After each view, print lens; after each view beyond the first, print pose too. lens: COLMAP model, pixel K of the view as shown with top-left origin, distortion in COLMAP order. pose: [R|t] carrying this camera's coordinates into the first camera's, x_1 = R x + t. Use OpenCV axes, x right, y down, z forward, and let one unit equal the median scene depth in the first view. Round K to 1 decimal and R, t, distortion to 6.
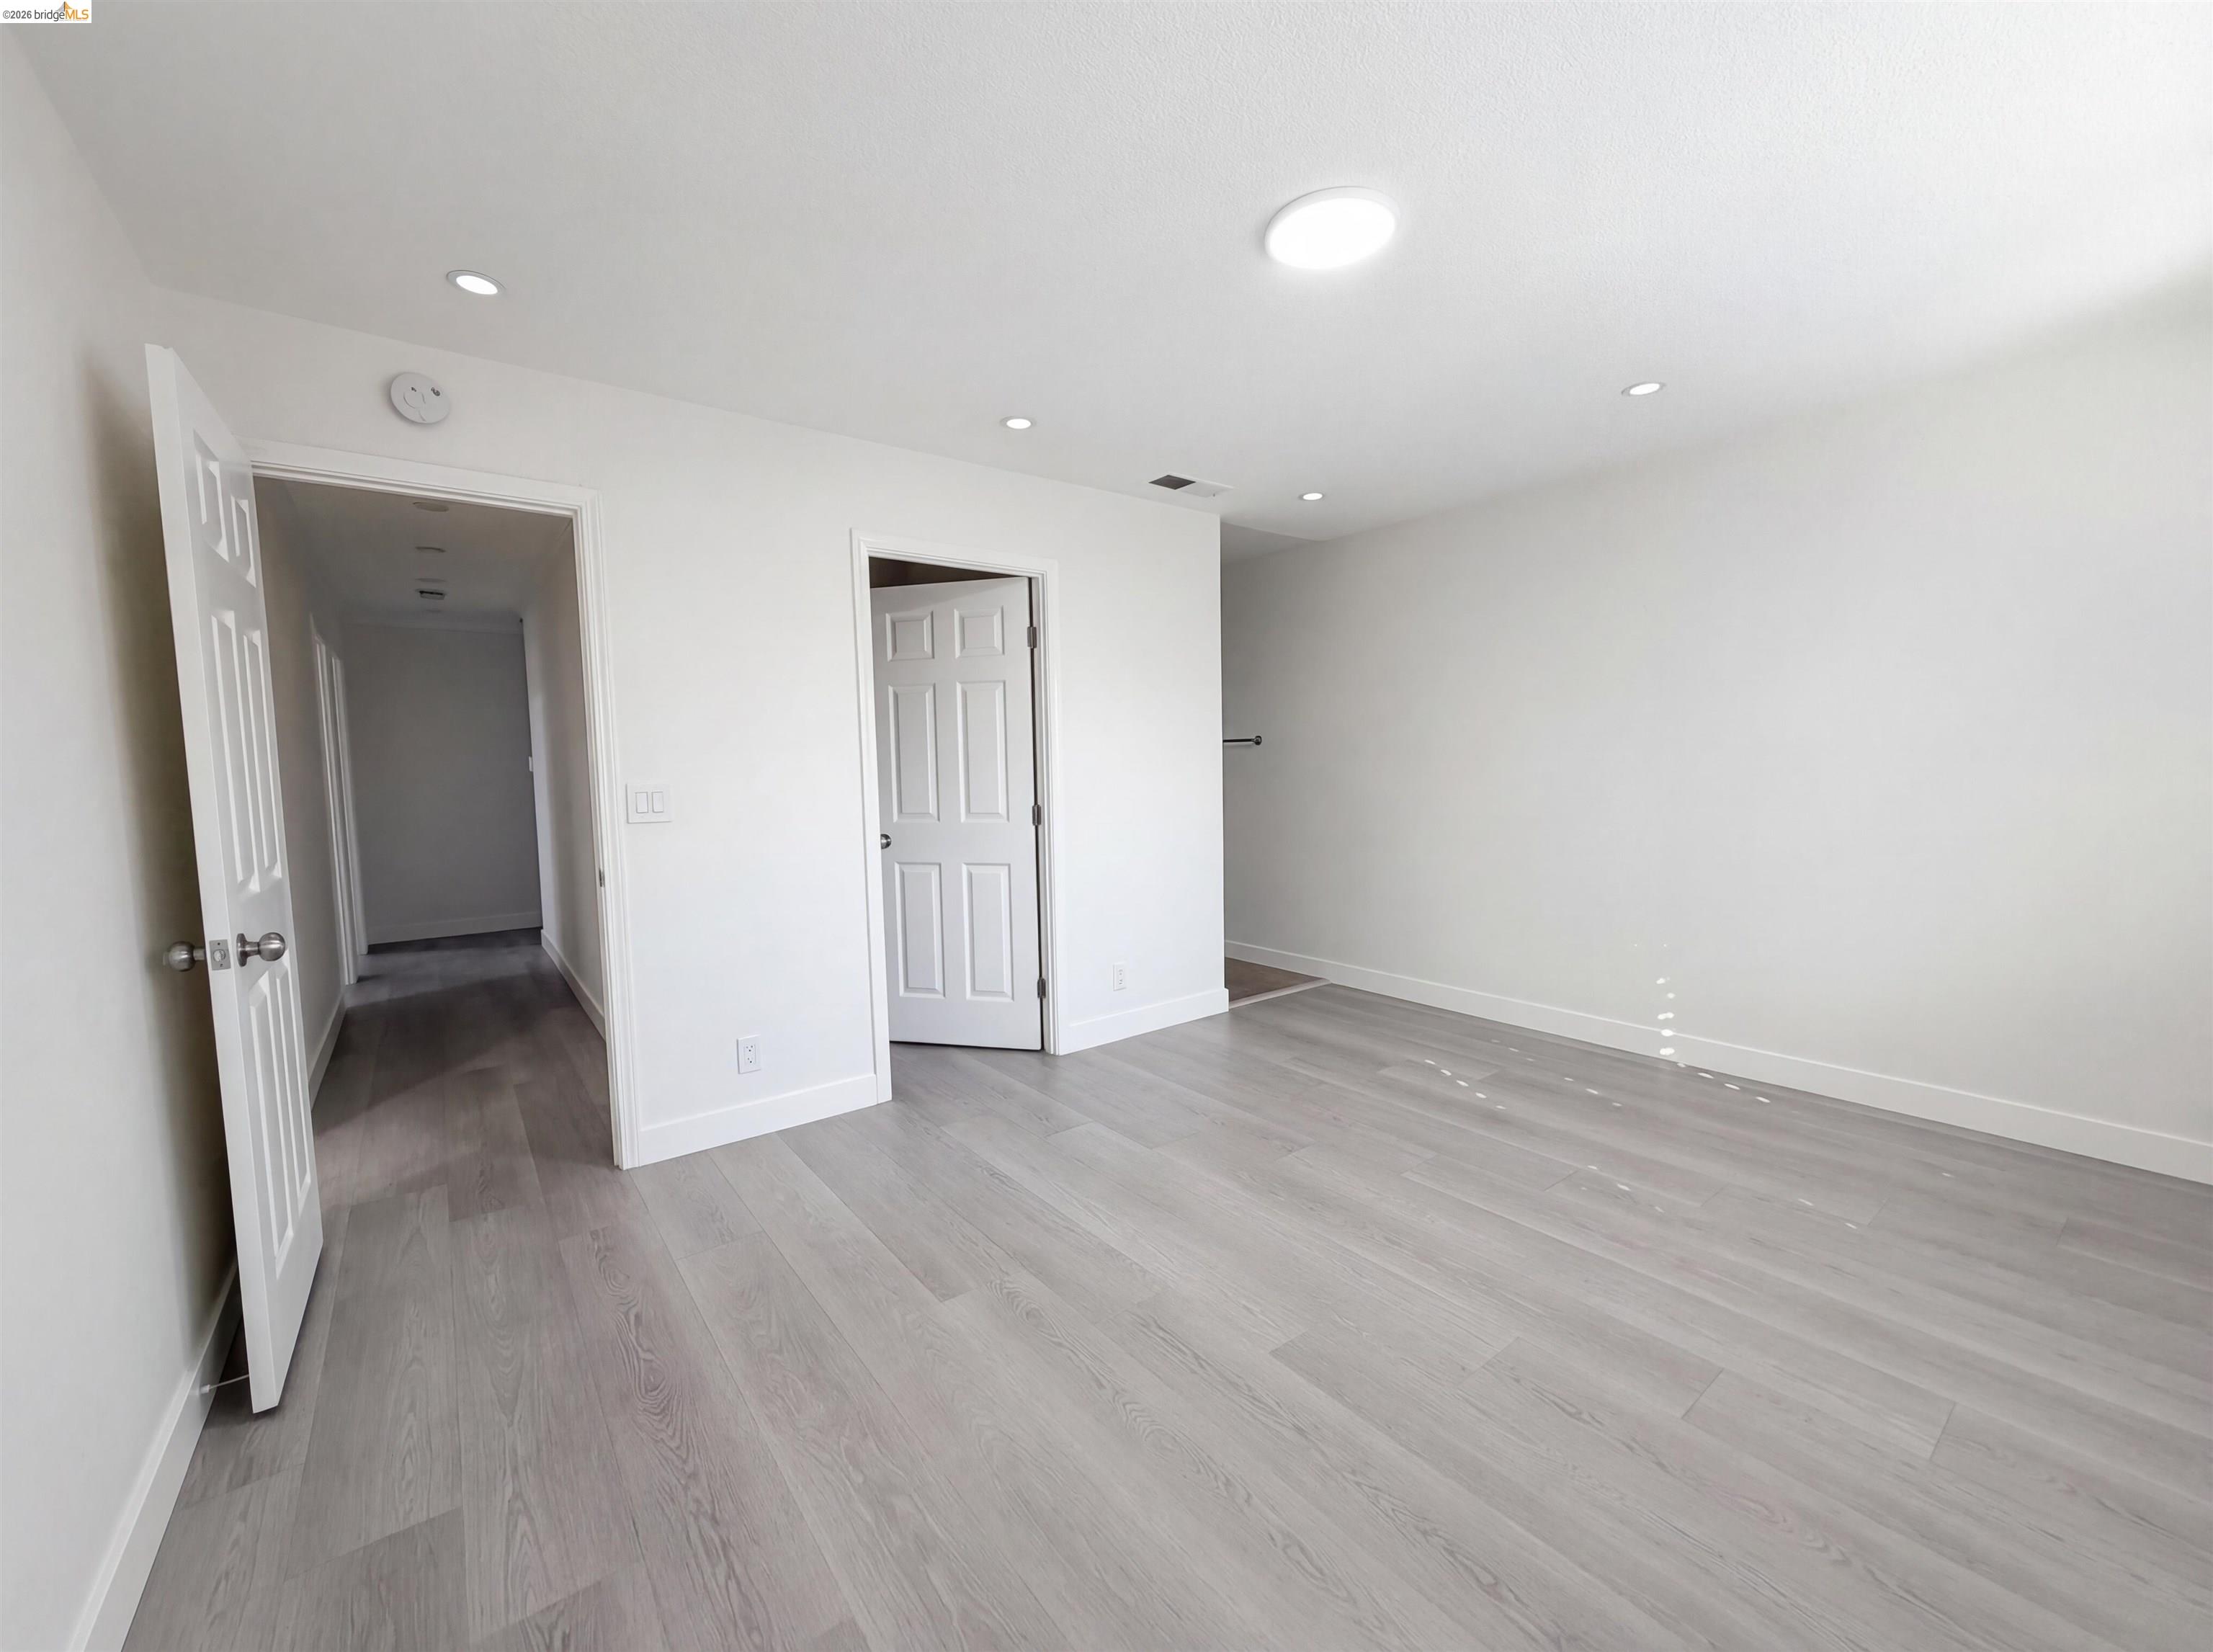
lens RADIAL K [[880.4, 0, 1101.8], [0, 880.4, 830.4], [0, 0, 1]] dist [-0.000065, -0.000342]
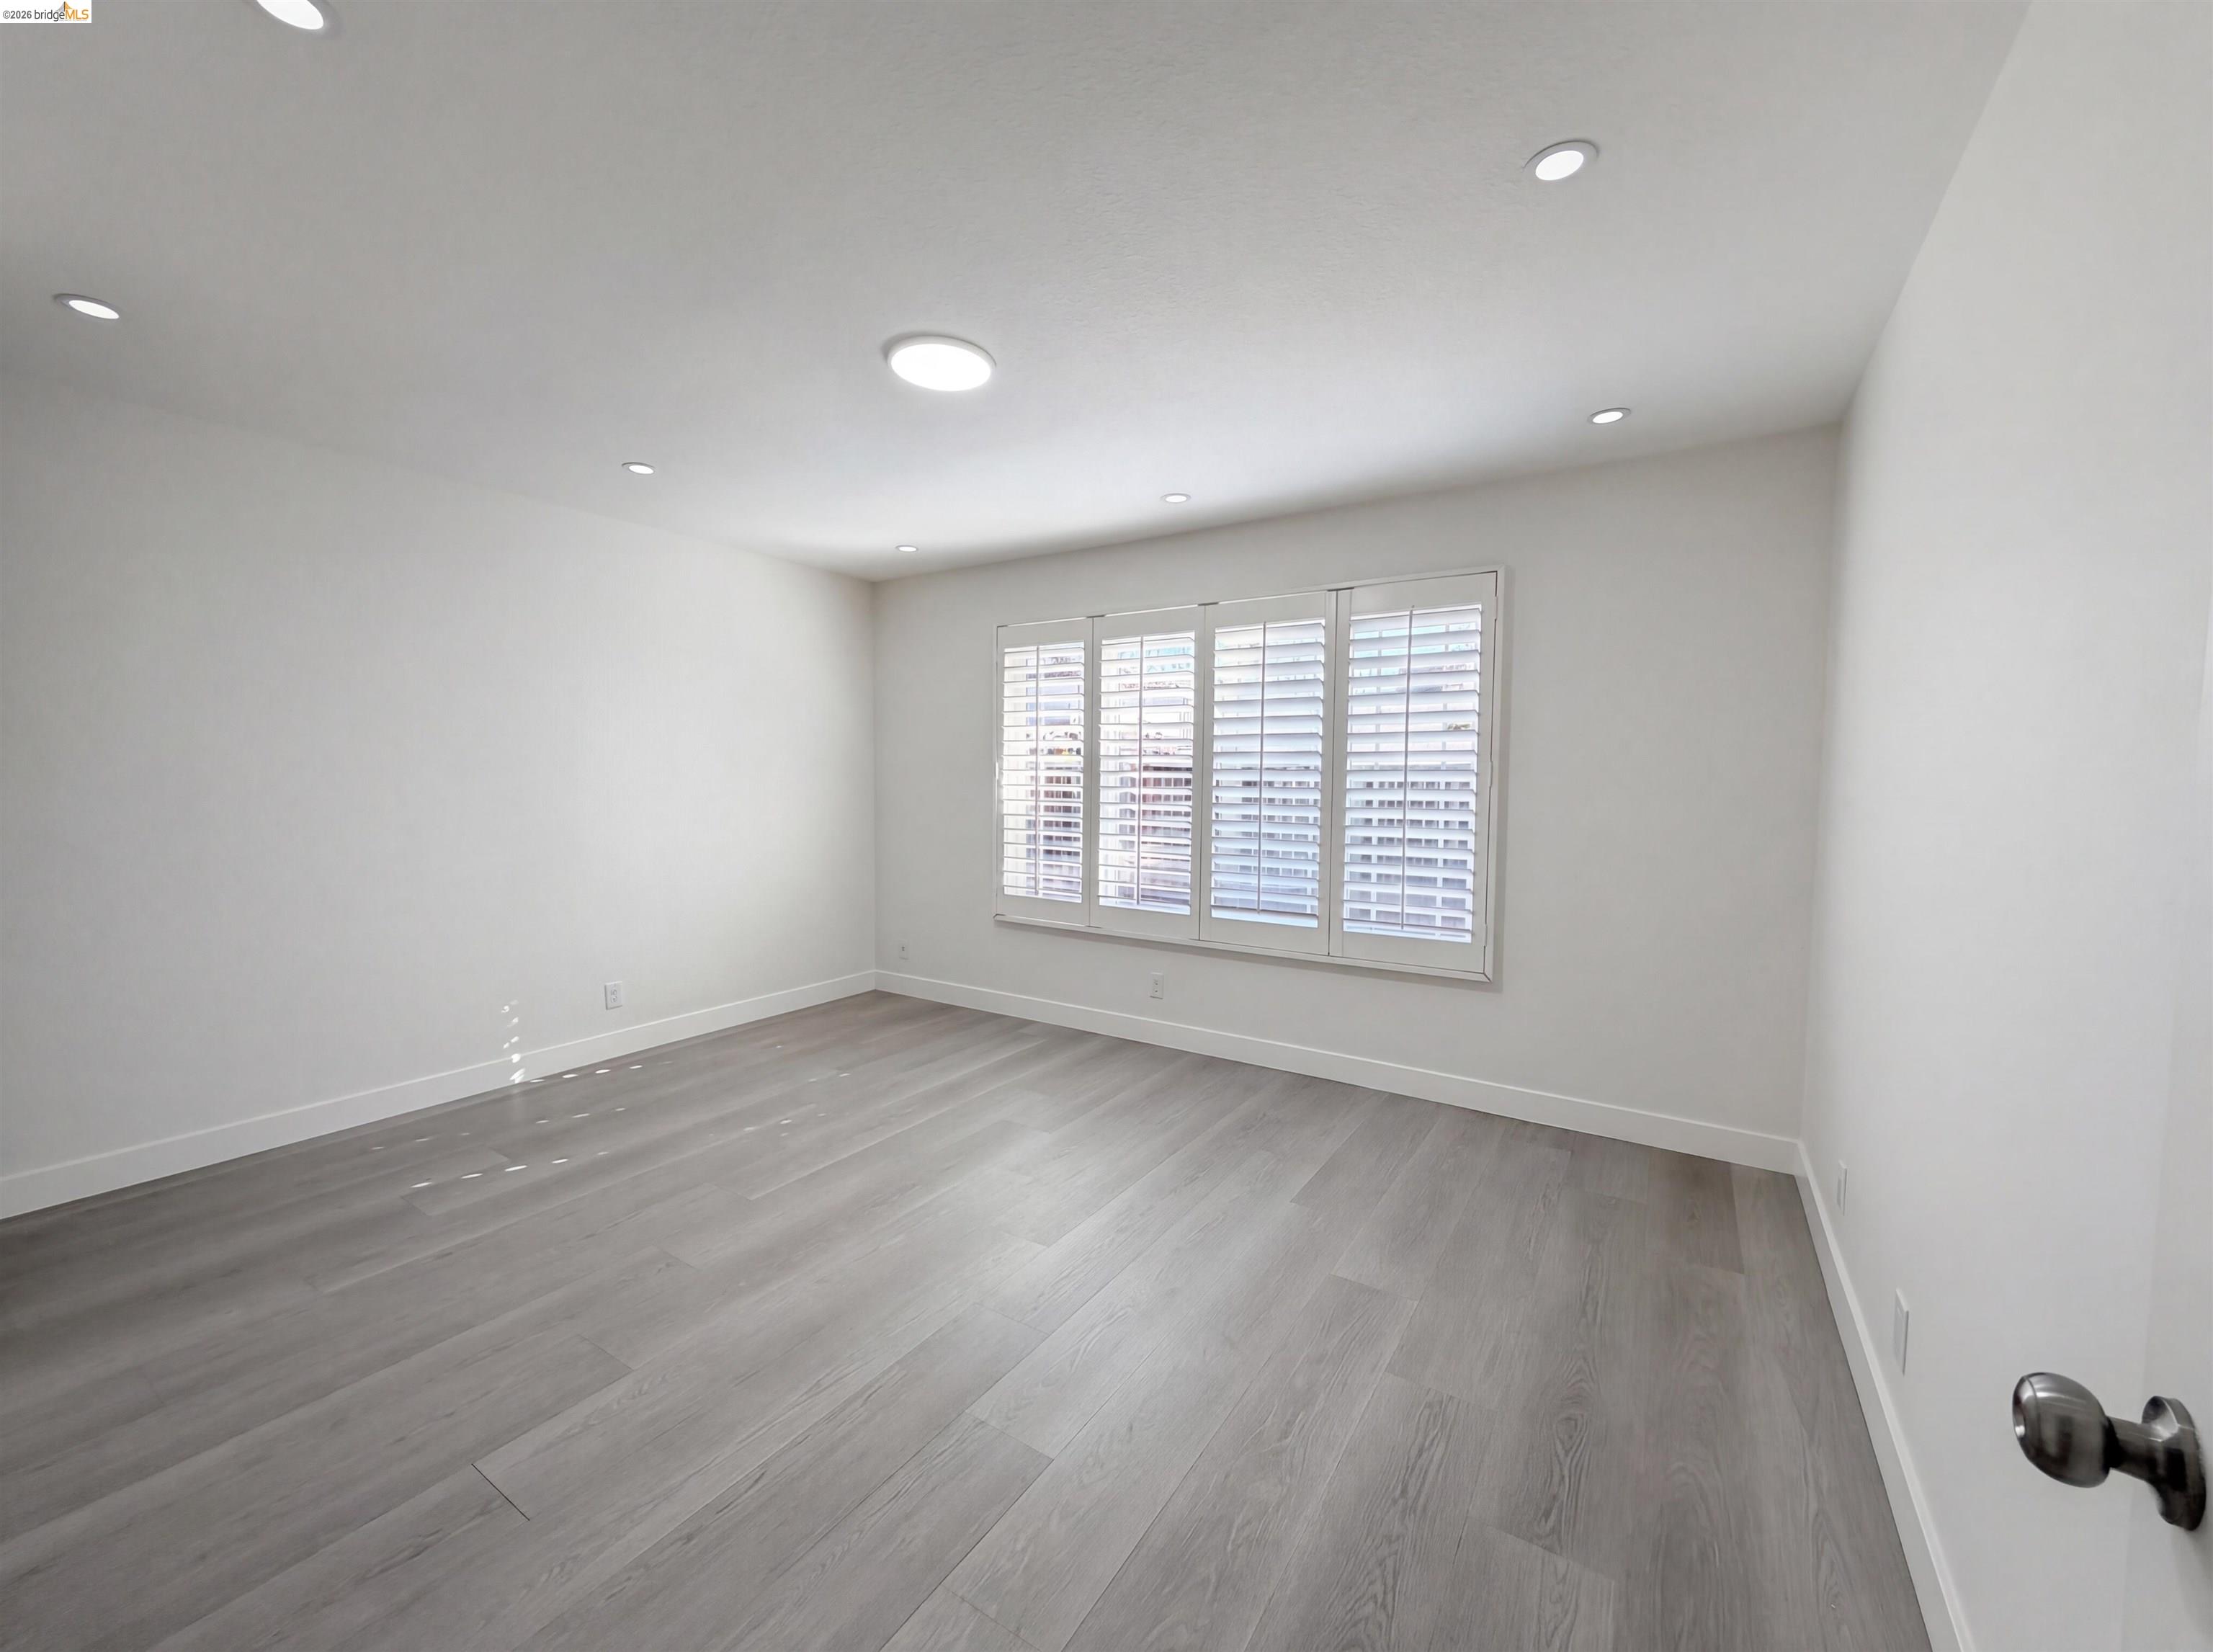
lens RADIAL K [[880.4, 0, 1101.8], [0, 880.4, 830.4], [0, 0, 1]] dist [-0.000065, -0.000342]
pose [[-0.327996, -0.043797, 0.943663, -0.634034], [0.077095, 0.994352, 0.072946, -0.064829], [-0.941528, 0.096678, -0.322767, 0.787161]]
